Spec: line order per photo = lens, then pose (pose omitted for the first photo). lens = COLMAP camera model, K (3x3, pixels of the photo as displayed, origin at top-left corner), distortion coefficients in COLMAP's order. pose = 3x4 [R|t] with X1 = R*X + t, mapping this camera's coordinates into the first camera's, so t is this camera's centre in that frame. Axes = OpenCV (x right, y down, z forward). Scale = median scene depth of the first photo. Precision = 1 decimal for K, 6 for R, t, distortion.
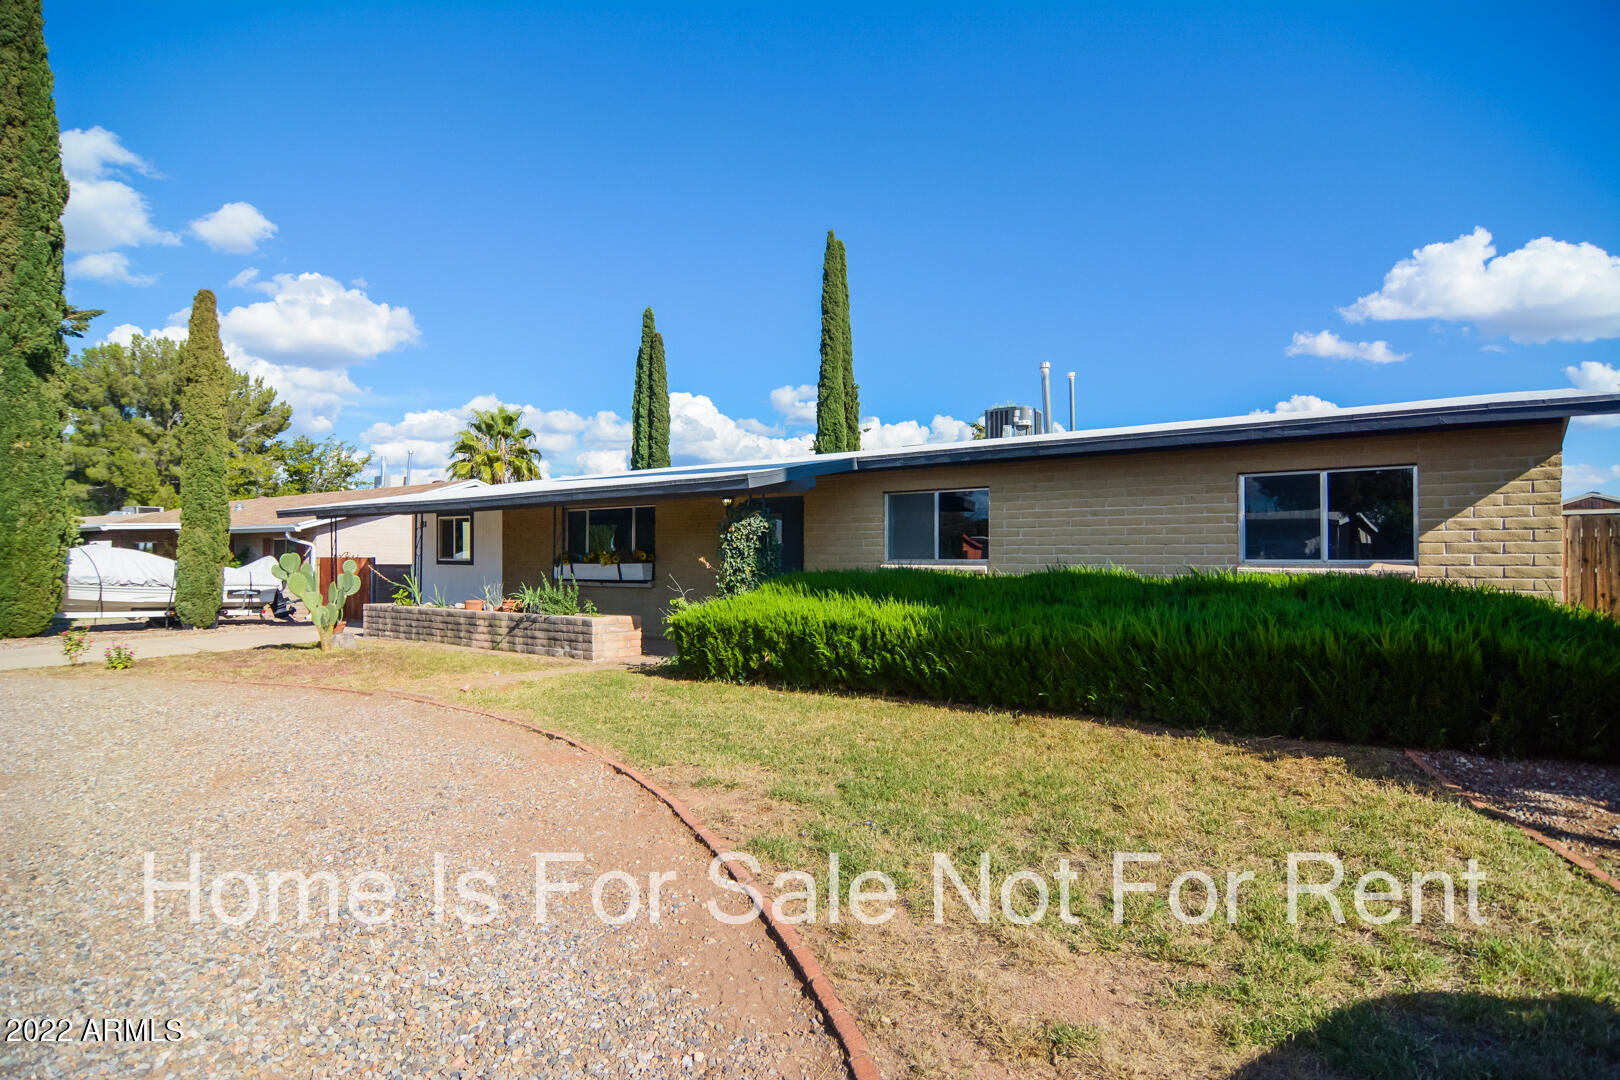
lens RADIAL K [[874.1, 0, 818.5], [0, 874.1, 541.8], [0, 0, 1]] dist [-0.003171, 0.000274]
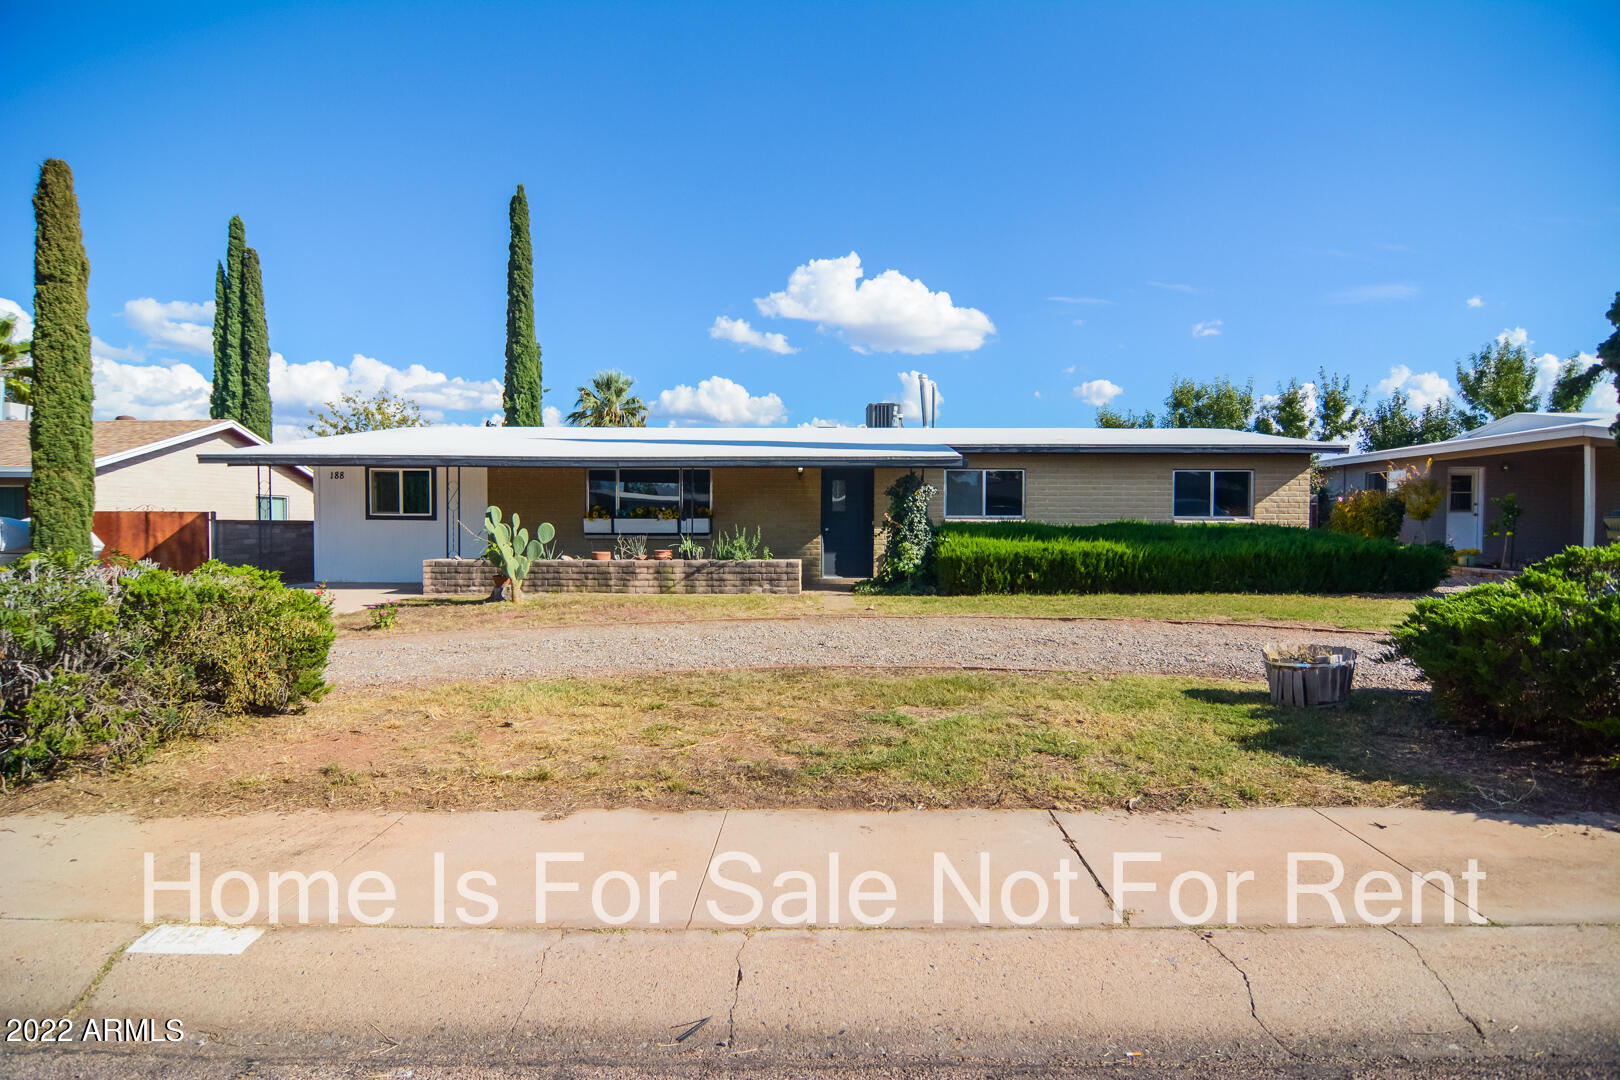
lens RADIAL K [[874.1, 0, 818.5], [0, 874.1, 541.8], [0, 0, 1]] dist [-0.003171, 0.000274]
pose [[0.812863, -0.013647, 0.582295, -0.509144], [-0.013396, 0.999023, 0.042114, 0.002817], [-0.582301, -0.042034, 0.811886, -0.028276]]
